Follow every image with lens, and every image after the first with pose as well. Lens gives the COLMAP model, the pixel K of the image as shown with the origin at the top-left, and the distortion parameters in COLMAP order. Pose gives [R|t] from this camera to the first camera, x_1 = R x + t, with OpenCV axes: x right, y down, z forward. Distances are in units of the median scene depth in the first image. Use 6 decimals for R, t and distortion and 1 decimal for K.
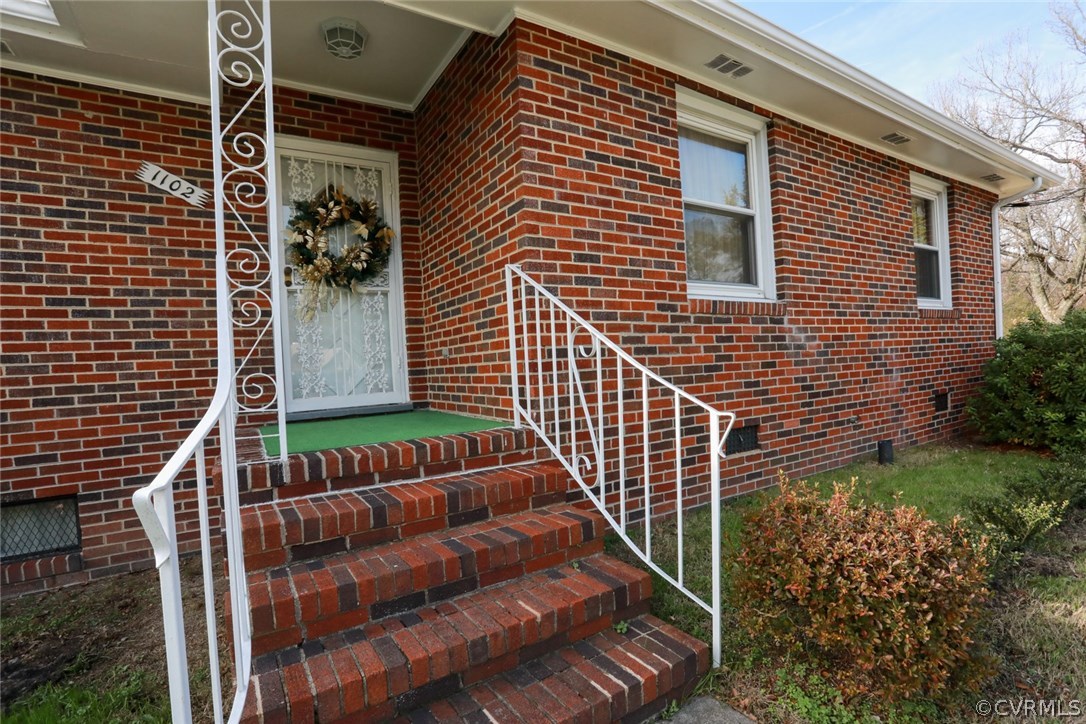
lens RADIAL K [[525.8, 0, 537.0], [0, 525.8, 363.4], [0, 0, 1]] dist [-0.035427, 0.008338]
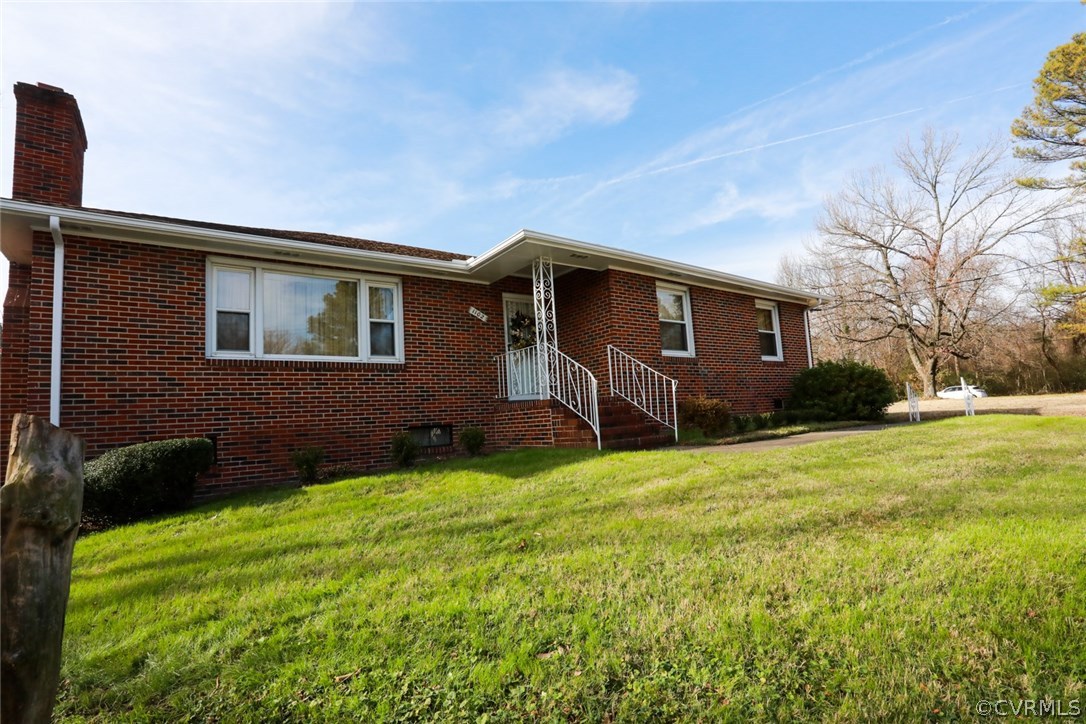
lens RADIAL K [[525.8, 0, 535.8], [0, 525.8, 370.5], [0, 0, 1]] dist [-0.035427, 0.008338]
pose [[0.996912, -0.003933, 0.078423, -0.549927], [0.012227, 0.994337, -0.105565, 0.220570], [-0.077564, 0.106198, 0.991315, -1.559803]]
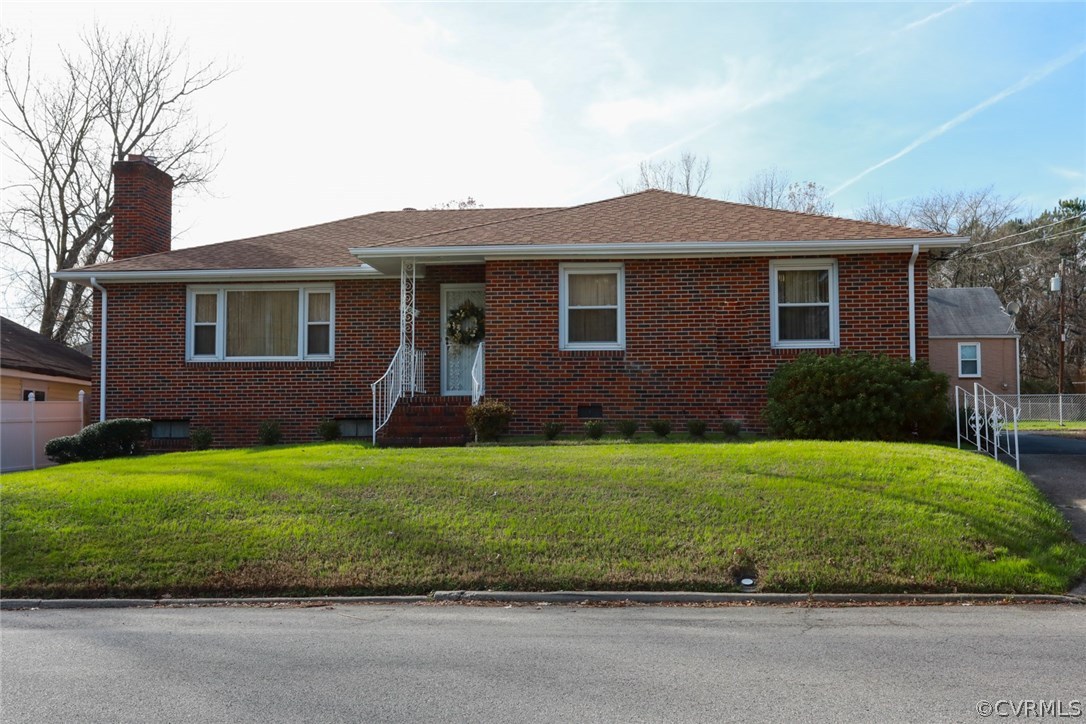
lens RADIAL K [[1118.6, 0, 543.3], [0, 1118.6, 361.8], [0, 0, 1]] dist [0.087342, 0.000000]
pose [[0.787207, 0.003871, -0.616677, 3.153039], [-0.034851, 0.998661, -0.038219, 0.119446], [0.615704, 0.051578, 0.786288, -2.884749]]
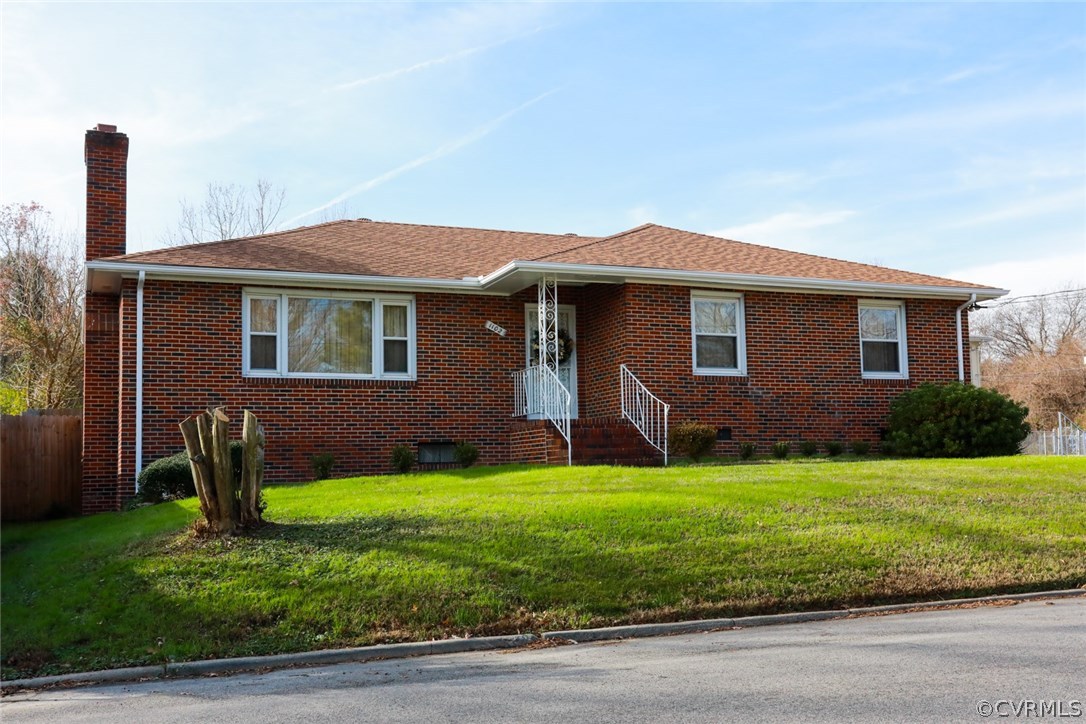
lens RADIAL K [[1140.0, 0, 550.8], [0, 1140.0, 365.6], [0, 0, 1]] dist [0.043668, 0.000000]
pose [[0.987379, 0.013579, -0.157794, 0.430834], [-0.028067, 0.995550, -0.089957, 0.312813], [0.155871, 0.093250, 0.983366, -4.096980]]
